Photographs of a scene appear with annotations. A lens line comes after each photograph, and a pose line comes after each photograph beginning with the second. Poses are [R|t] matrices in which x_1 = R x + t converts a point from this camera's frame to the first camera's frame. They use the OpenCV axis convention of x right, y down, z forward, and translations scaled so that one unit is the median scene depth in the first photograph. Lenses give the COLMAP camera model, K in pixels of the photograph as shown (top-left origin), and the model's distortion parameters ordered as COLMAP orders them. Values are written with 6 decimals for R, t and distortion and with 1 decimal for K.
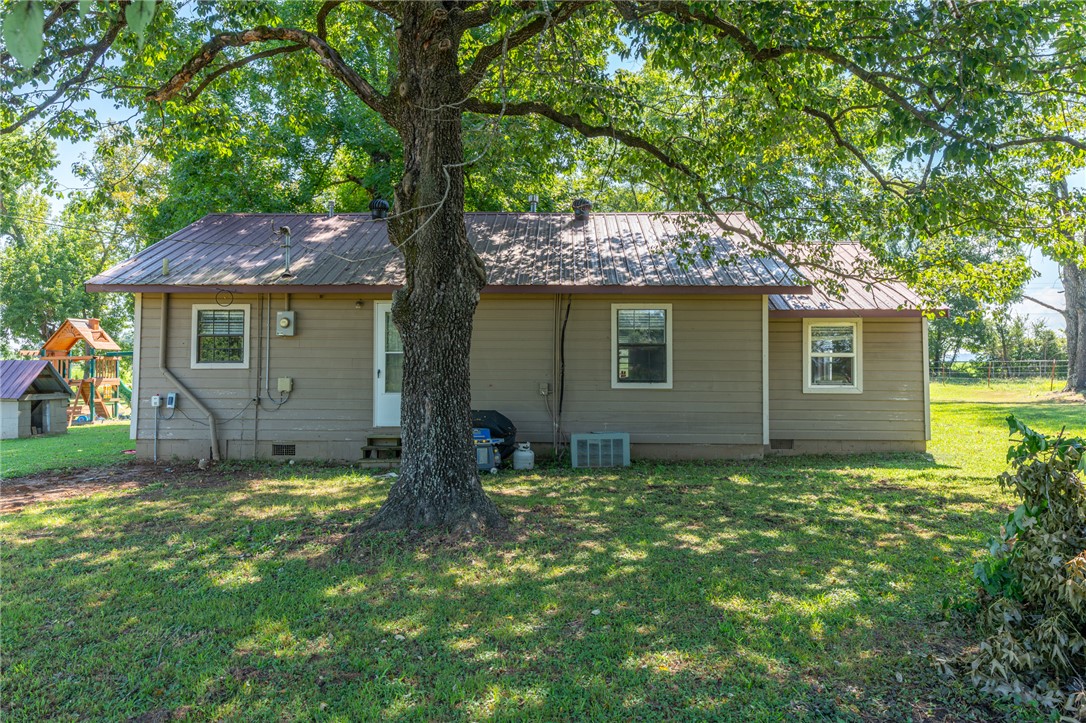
lens RADIAL K [[763.8, 0, 541.9], [0, 763.8, 361.0], [0, 0, 1]] dist [-0.003873, -0.000336]
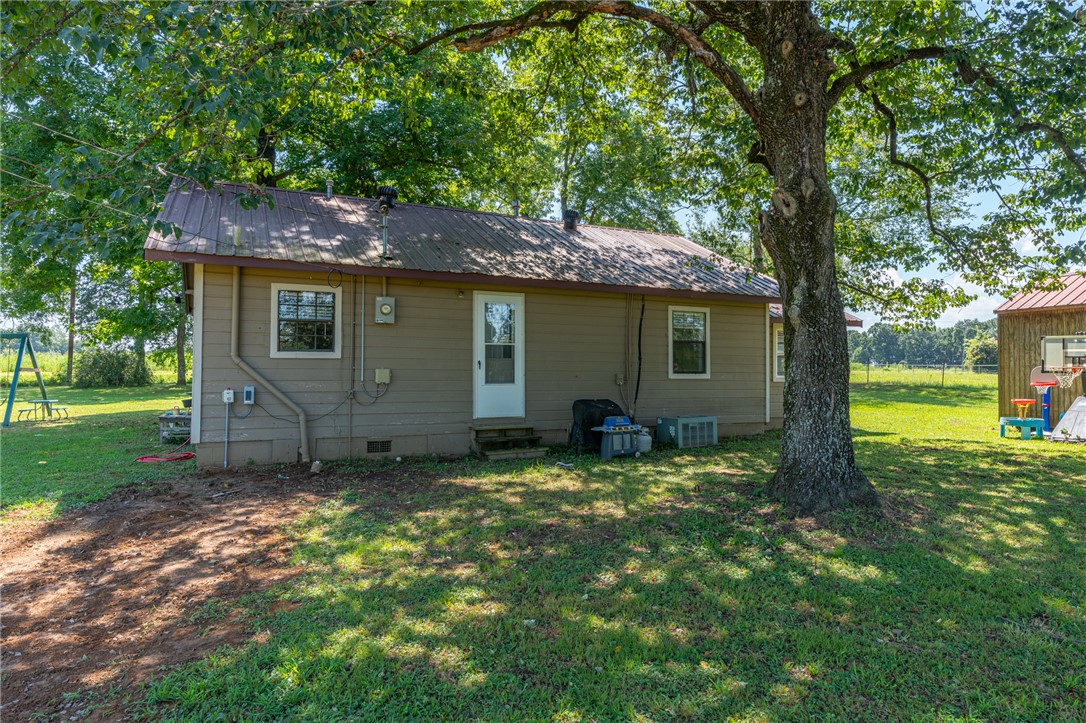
lens RADIAL K [[657.1, 0, 539.8], [0, 657.1, 362.2], [0, 0, 1]] dist [-0.008427, 0.003985]
pose [[0.884356, 0.007317, 0.466756, -0.540251], [-0.012159, 0.999899, 0.007363, 0.006012], [-0.466655, -0.012187, 0.884355, 0.206148]]
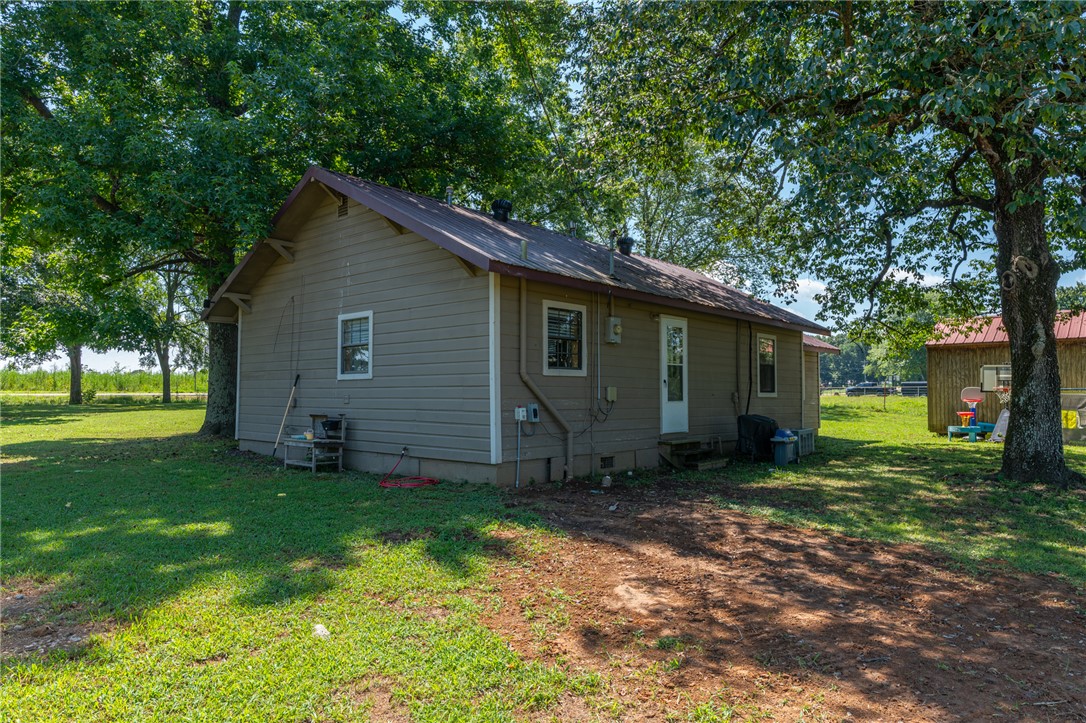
lens RADIAL K [[689.8, 0, 545.6], [0, 689.8, 363.4], [0, 0, 1]] dist [0.003474, -0.000097]
pose [[0.631545, 0.033945, 0.774596, -1.058140], [-0.021437, 0.999424, -0.026319, 0.017272], [-0.775043, 0.000017, 0.631909, 0.518660]]
